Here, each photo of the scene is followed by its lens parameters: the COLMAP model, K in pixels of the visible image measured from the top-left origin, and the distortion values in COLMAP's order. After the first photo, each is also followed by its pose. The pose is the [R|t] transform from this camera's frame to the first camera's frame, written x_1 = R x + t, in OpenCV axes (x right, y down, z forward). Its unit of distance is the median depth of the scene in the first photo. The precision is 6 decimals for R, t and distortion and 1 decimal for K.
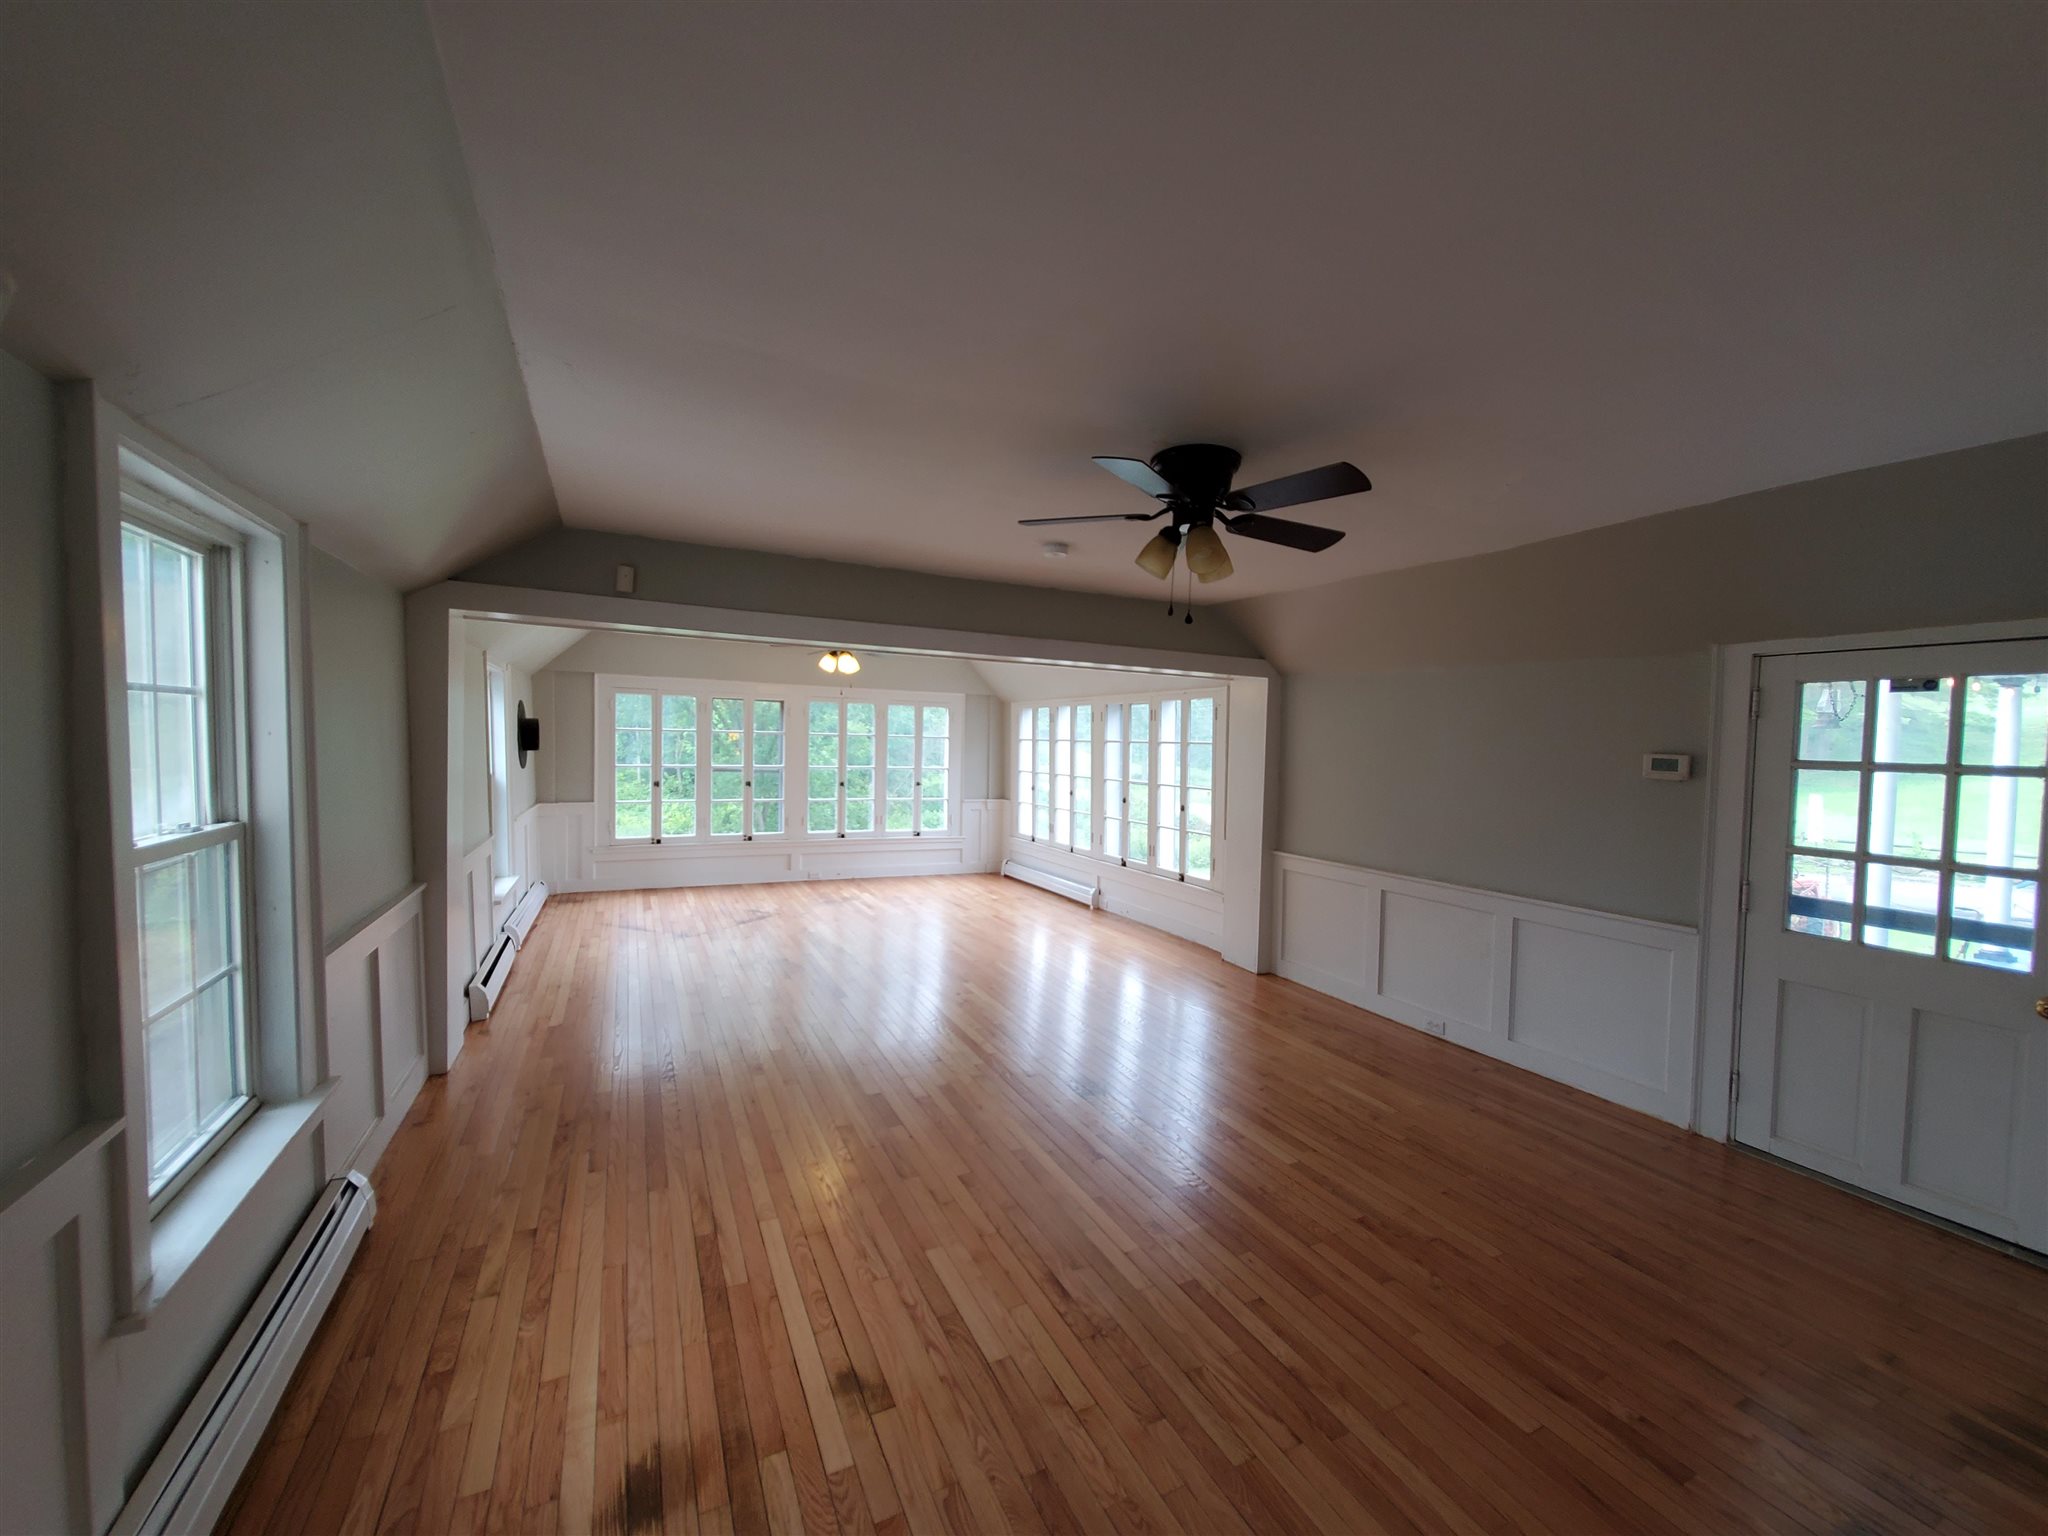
lens RADIAL K [[799.4, 0, 1036.3], [0, 799.4, 765.0], [0, 0, 1]] dist [-0.000450, -0.000119]
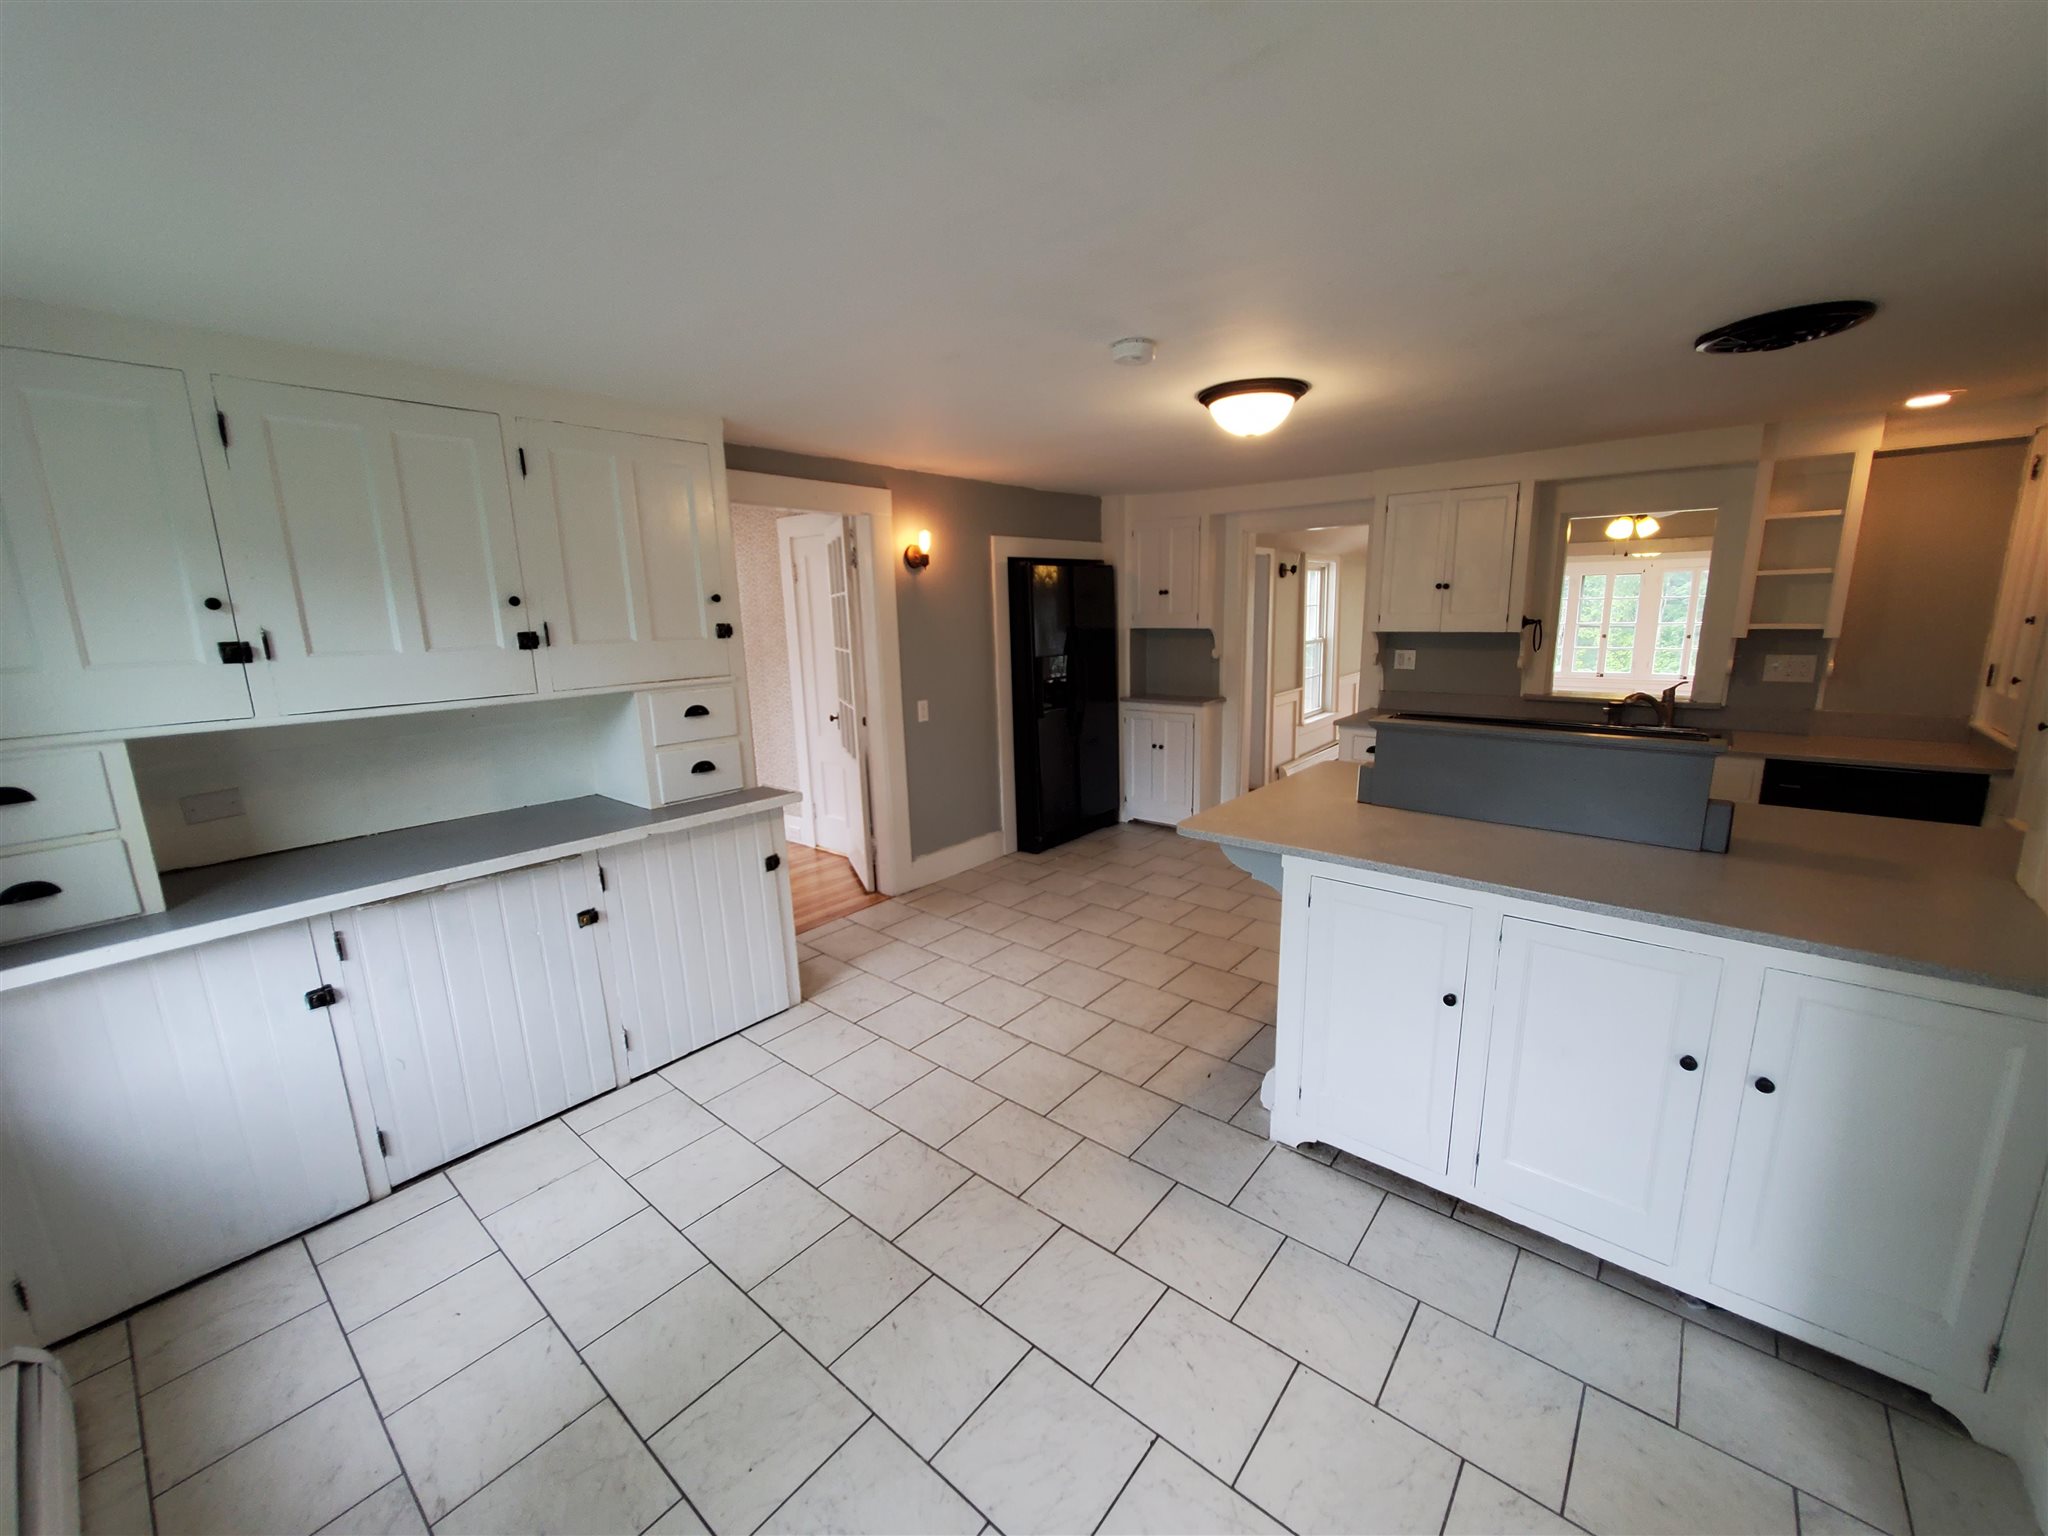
lens RADIAL K [[799.4, 0, 1036.3], [0, 799.4, 765.0], [0, 0, 1]] dist [-0.000450, -0.000119]
pose [[0.425874, 0.146895, -0.892779, 0.480094], [0.008447, 0.986044, 0.166270, 0.005391], [0.904743, -0.078351, 0.418689, -0.472884]]
